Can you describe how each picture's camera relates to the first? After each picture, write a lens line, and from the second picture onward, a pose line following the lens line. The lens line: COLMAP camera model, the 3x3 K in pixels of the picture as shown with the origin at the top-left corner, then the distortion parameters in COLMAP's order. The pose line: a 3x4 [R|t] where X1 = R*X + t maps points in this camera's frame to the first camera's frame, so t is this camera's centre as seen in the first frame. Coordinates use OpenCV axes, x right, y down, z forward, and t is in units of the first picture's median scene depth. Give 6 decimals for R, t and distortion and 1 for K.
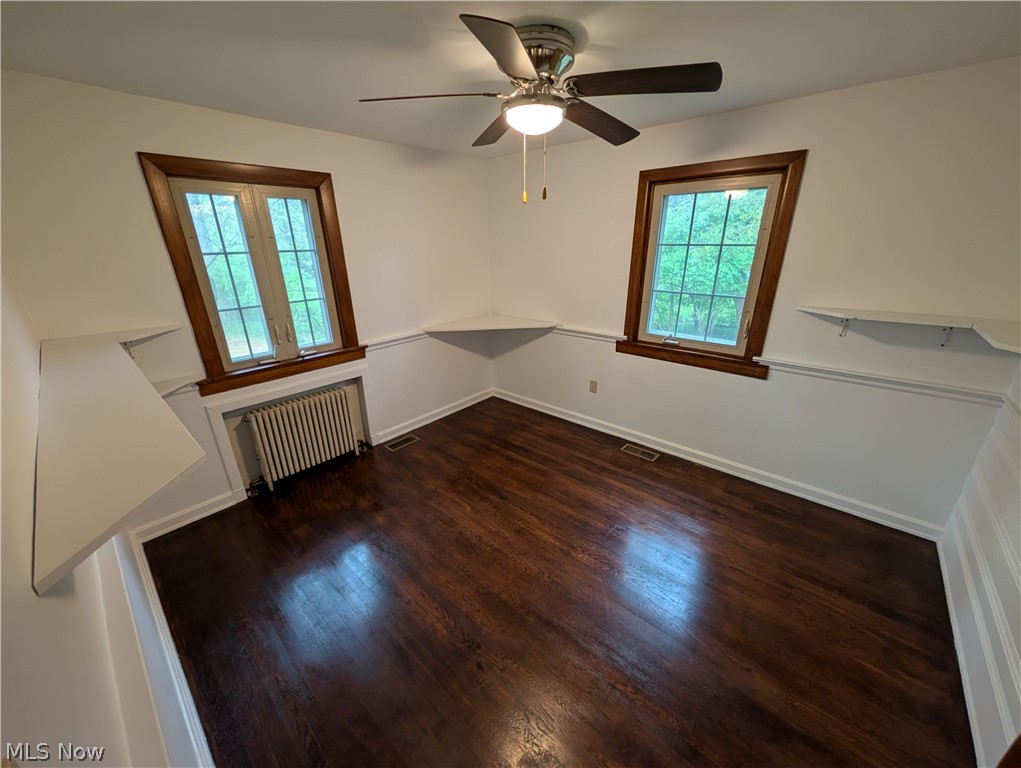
lens RADIAL K [[386.5, 0, 514.6], [0, 386.5, 383.2], [0, 0, 1]] dist [-0.000524, 0.000731]
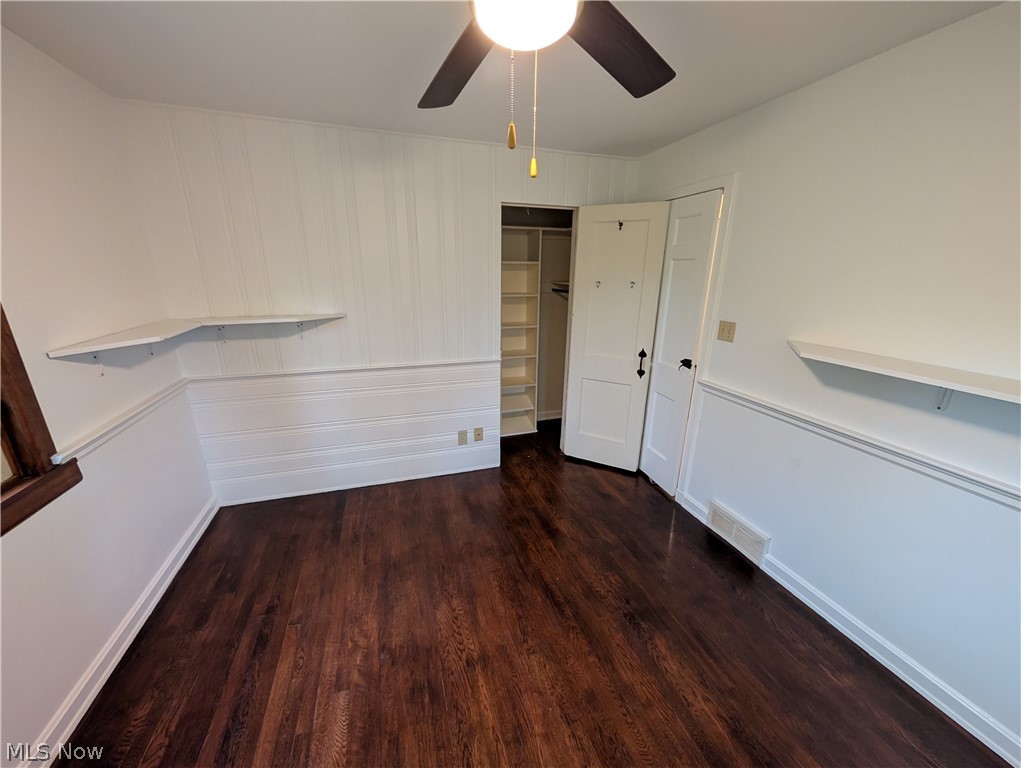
lens RADIAL K [[386.5, 0, 512.9], [0, 386.5, 380.0], [0, 0, 1]] dist [-0.000524, 0.000731]
pose [[-0.857605, -0.140250, 0.494817, -0.224816], [0.180130, 0.819253, 0.544405, -0.427950], [-0.481733, 0.556016, -0.677333, 1.282237]]
